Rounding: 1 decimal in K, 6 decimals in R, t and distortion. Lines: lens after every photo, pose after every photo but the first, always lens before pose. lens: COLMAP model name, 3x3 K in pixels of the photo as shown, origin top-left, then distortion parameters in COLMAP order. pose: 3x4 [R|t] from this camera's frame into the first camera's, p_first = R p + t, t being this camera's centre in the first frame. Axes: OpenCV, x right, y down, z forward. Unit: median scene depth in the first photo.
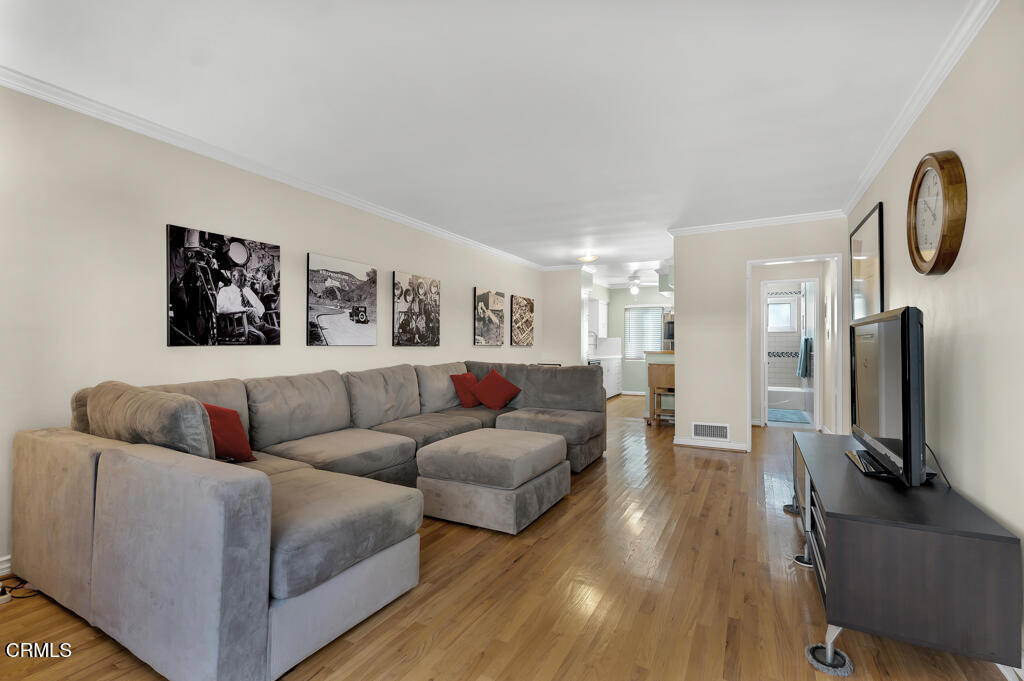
lens RADIAL K [[464.3, 0, 509.1], [0, 464.3, 341.1], [0, 0, 1]] dist [0.003529, -0.000502]
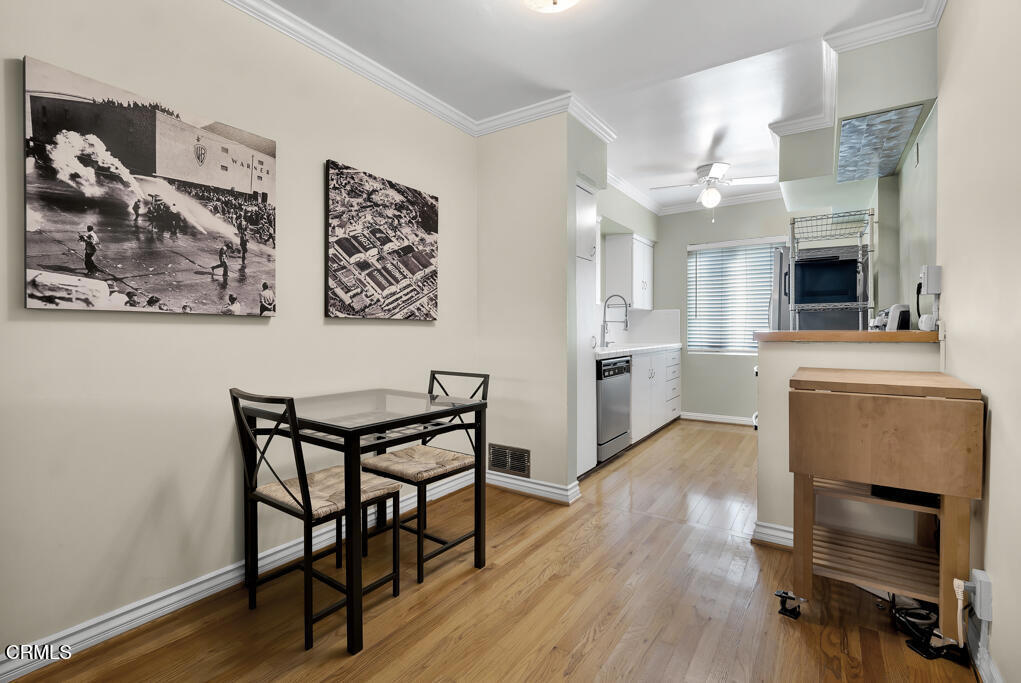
lens RADIAL K [[462.9, 0, 515.6], [0, 462.9, 338.5], [0, 0, 1]] dist [0.003529, -0.000502]
pose [[0.994656, -0.004802, -0.103131, 0.245331], [0.007466, 0.999648, 0.025459, 0.023941], [0.102973, -0.026093, 0.994342, 1.013959]]
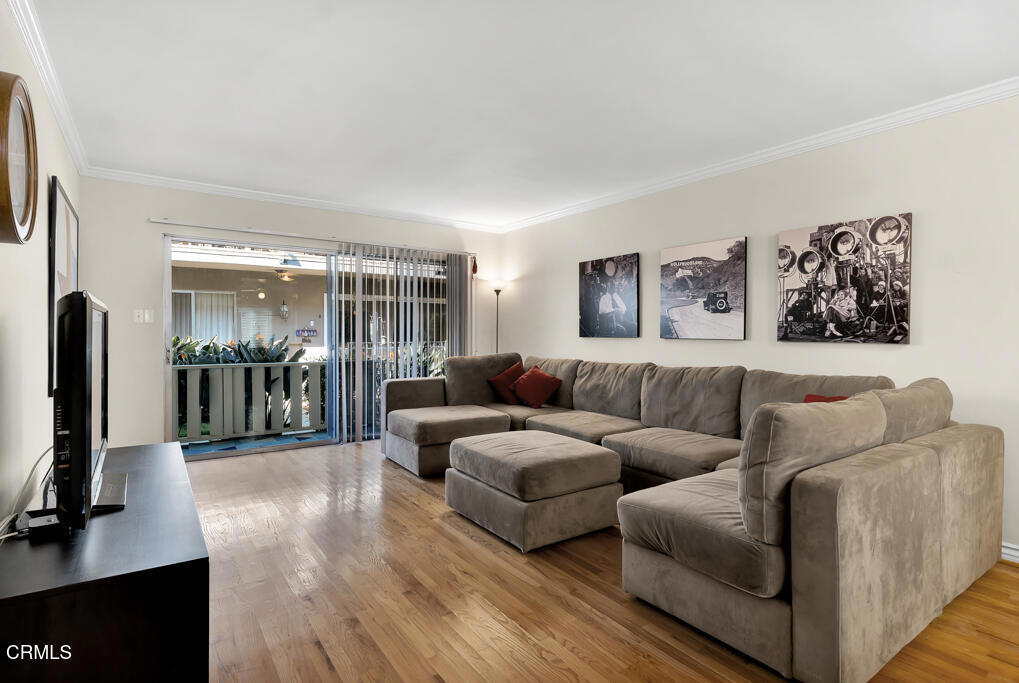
lens RADIAL K [[518.3, 0, 506.3], [0, 518.3, 334.1], [0, 0, 1]] dist [0.007100, 0.000020]
pose [[-0.457899, -0.001166, -0.889003, 0.617285], [-0.001245, 0.999999, -0.000671, 0.000812], [0.889003, 0.000800, -0.457900, 0.989932]]
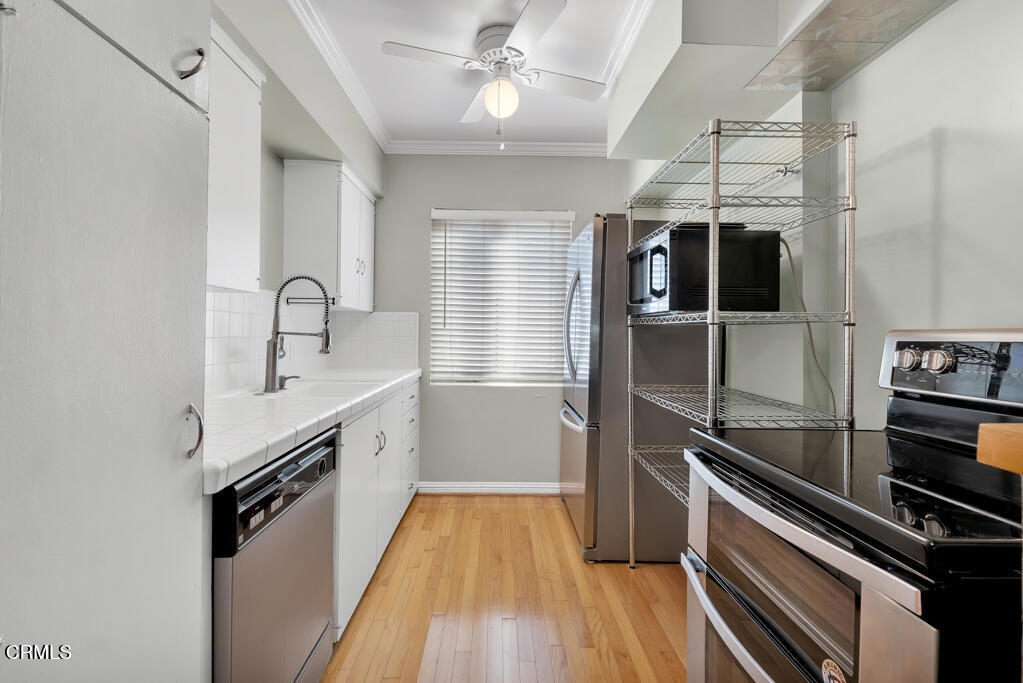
lens RADIAL K [[463.8, 0, 513.4], [0, 463.8, 331.1], [0, 0, 1]] dist [0.003529, -0.000502]
pose [[0.868580, 0.007381, 0.495495, 0.309802], [-0.011325, 0.999924, 0.004957, 0.007313], [-0.495420, -0.009917, 0.868597, 1.515198]]
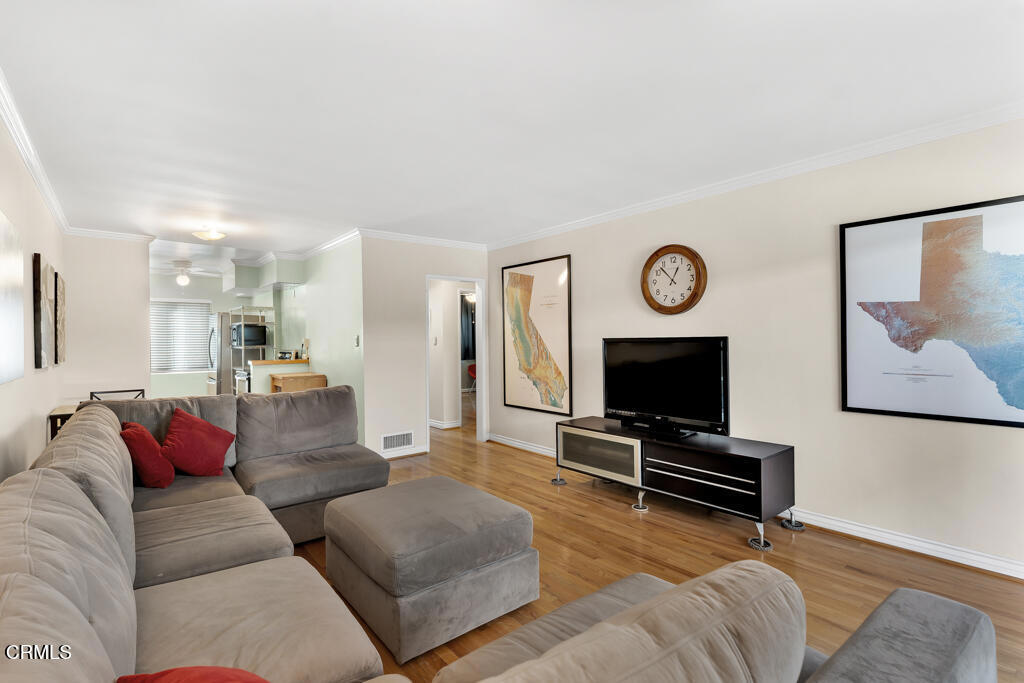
lens RADIAL K [[464.3, 0, 520.5], [0, 464.3, 347.9], [0, 0, 1]] dist [0.003529, -0.000502]
pose [[0.359672, -0.017303, 0.932918, -0.434369], [0.001412, 0.999837, 0.017999, -0.025112], [-0.933078, -0.005157, 0.359638, 0.431644]]
